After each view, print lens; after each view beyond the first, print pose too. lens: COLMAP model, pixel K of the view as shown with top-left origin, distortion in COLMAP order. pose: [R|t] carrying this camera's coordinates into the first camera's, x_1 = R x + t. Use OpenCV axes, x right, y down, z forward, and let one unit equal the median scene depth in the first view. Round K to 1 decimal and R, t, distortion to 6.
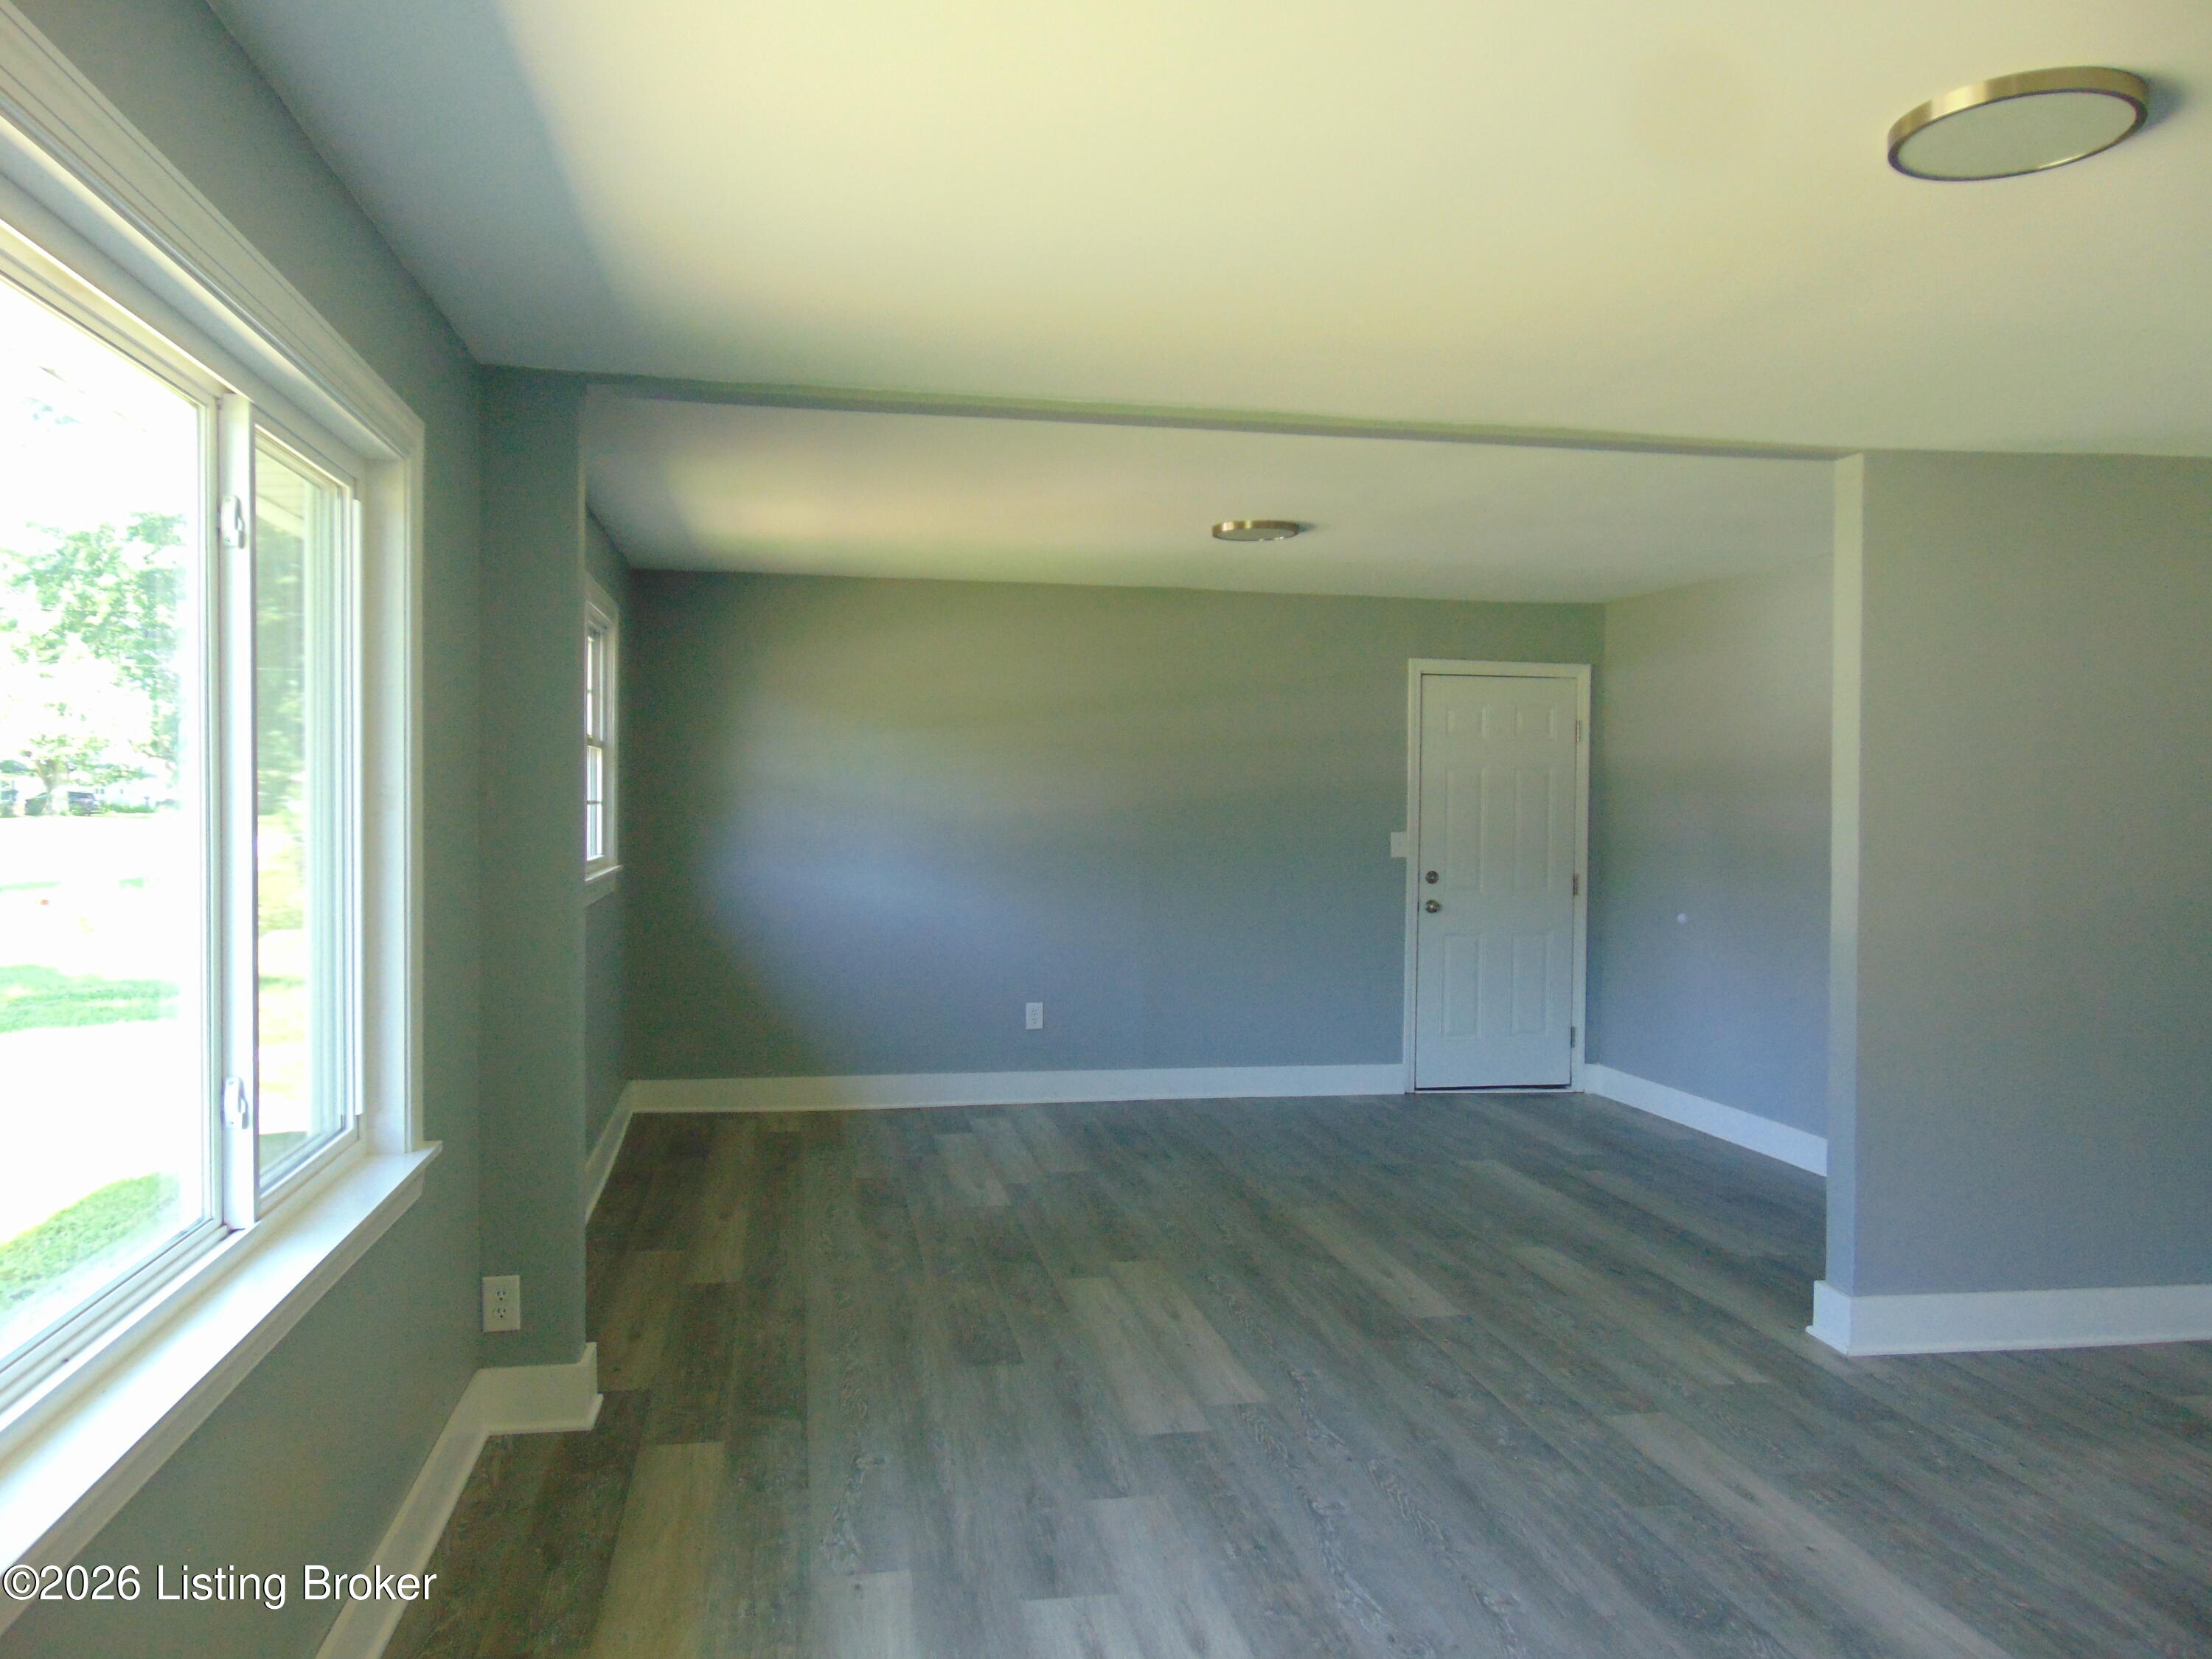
lens RADIAL K [[1625.9, 0, 1094.4], [0, 1625.9, 812.4], [0, 0, 1]] dist [-0.039102, 0.049727]
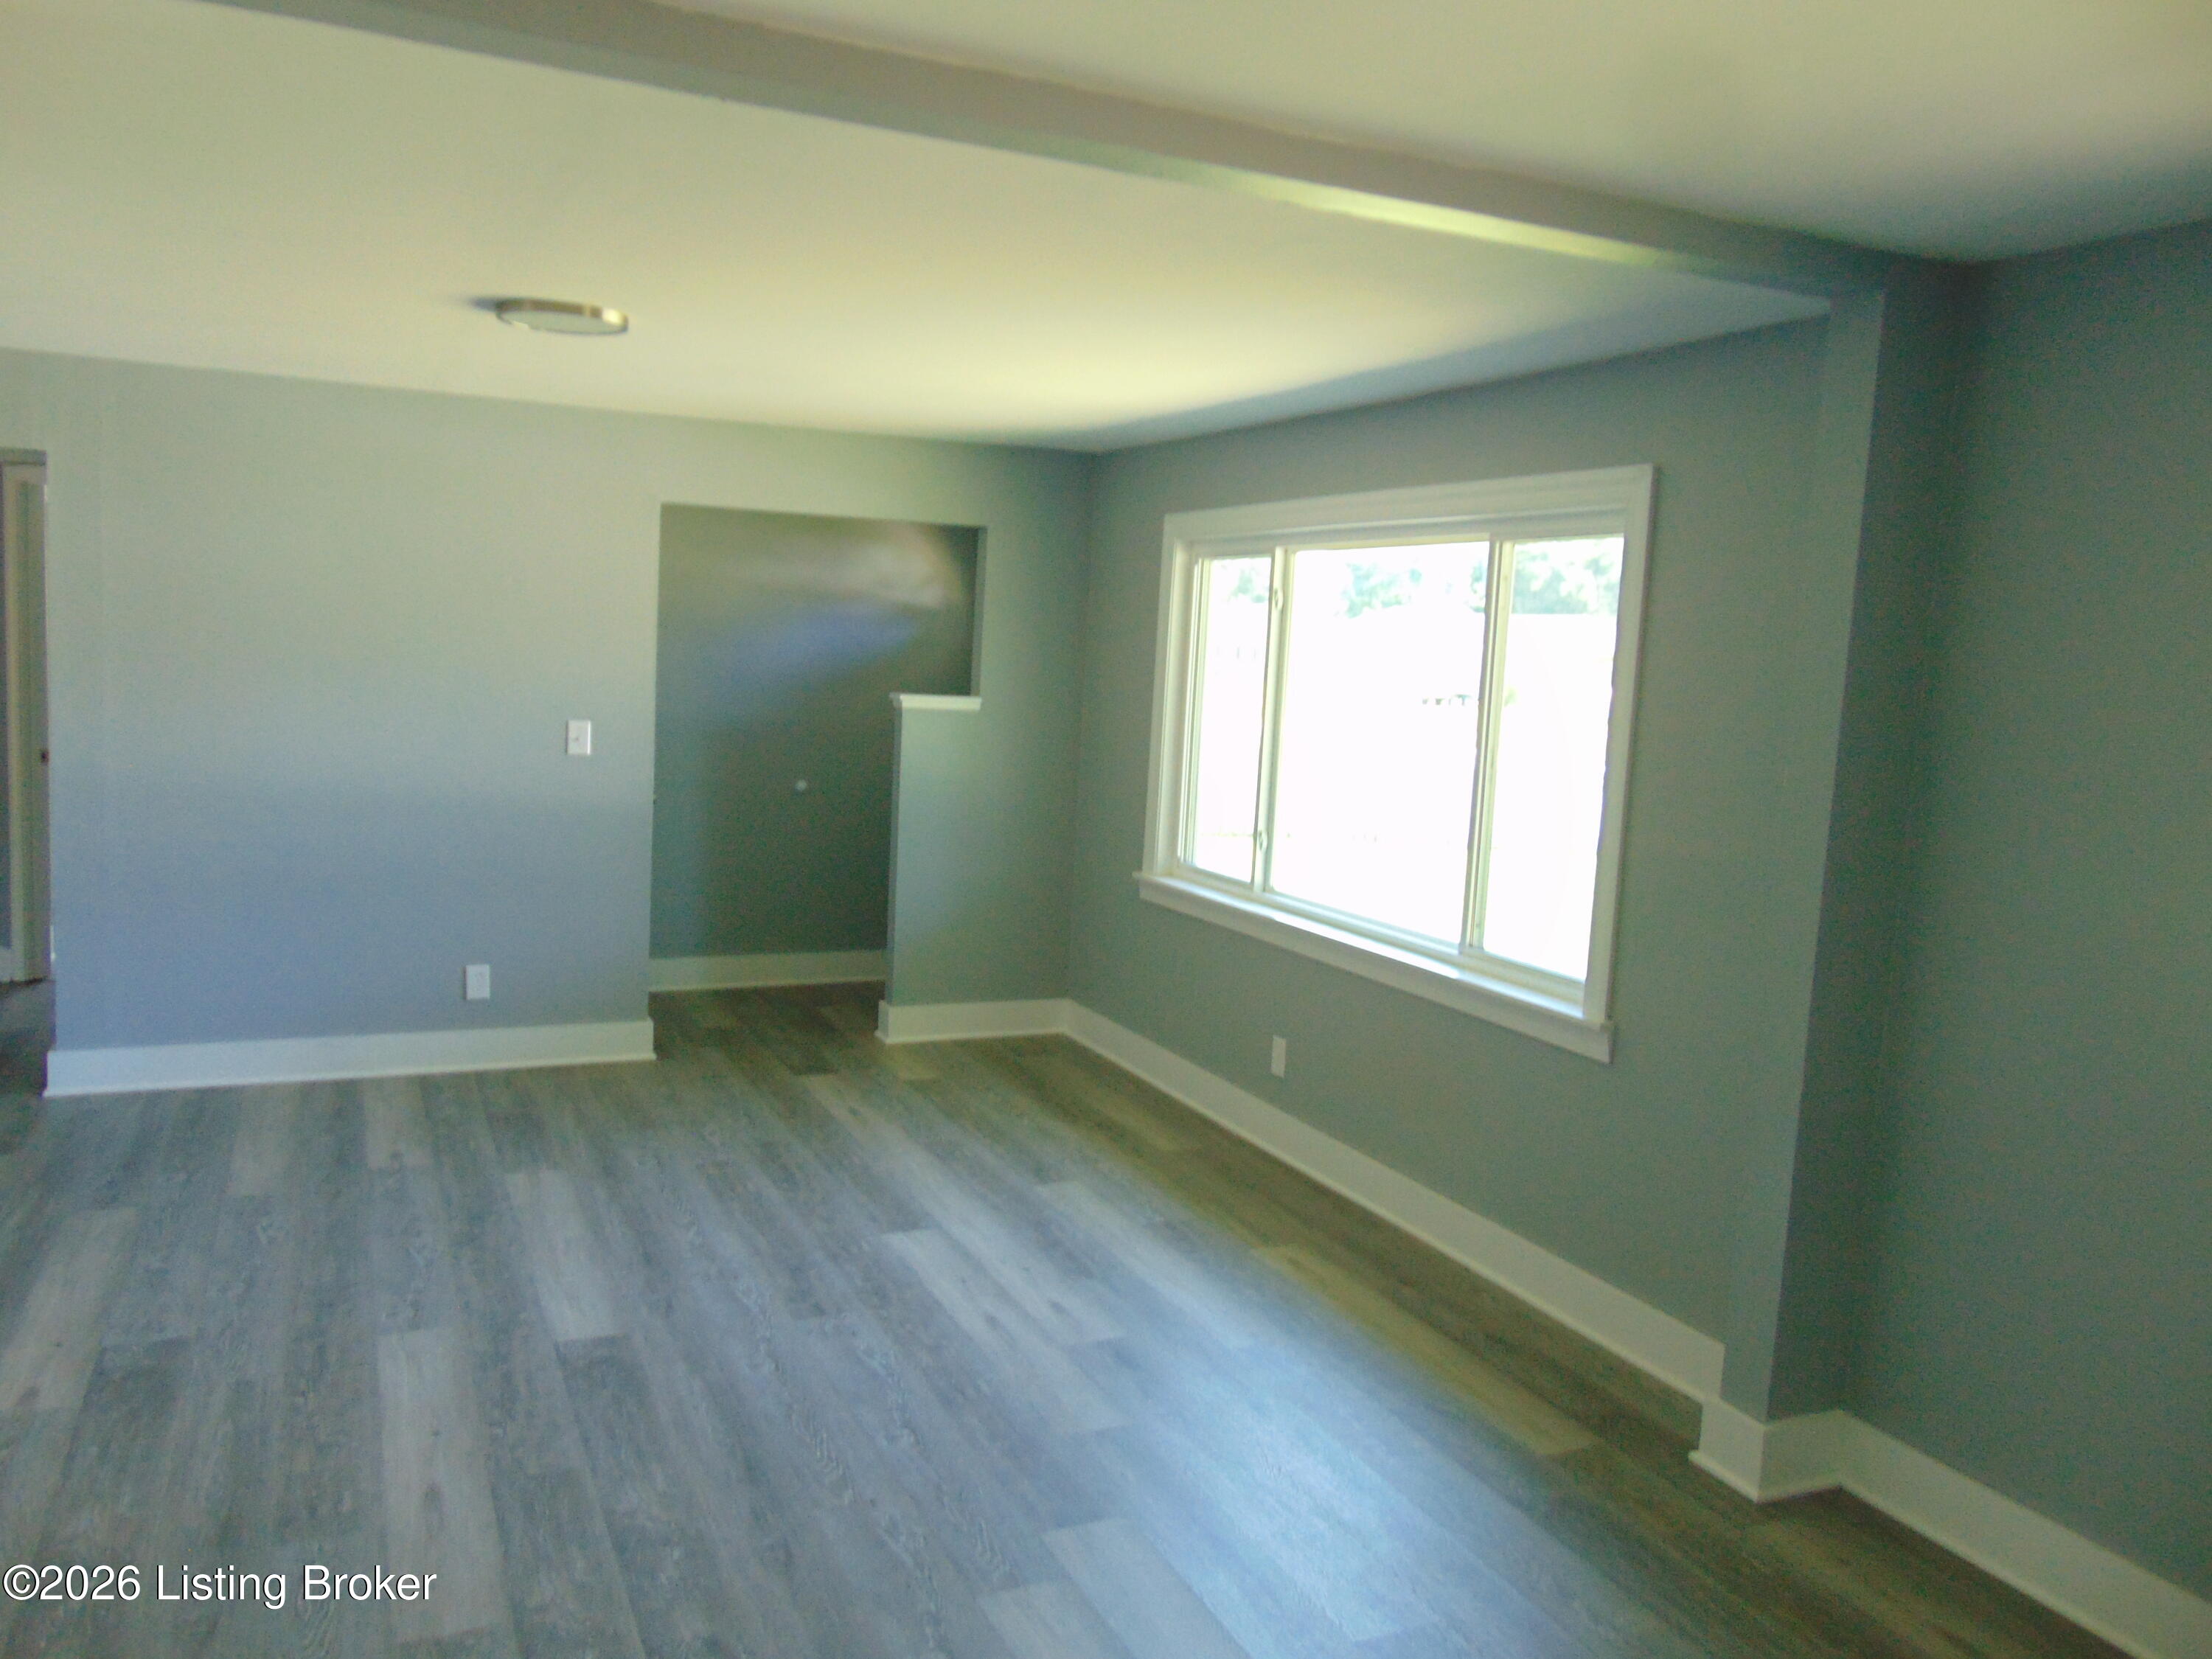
lens RADIAL K [[1625.9, 0, 1094.4], [0, 1625.9, 812.4], [0, 0, 1]] dist [-0.039102, 0.049727]
pose [[-0.966648, -0.030173, -0.254325, 0.299839], [-0.060036, 0.992062, 0.110489, -0.077333], [0.248973, 0.122073, -0.960787, 1.984731]]
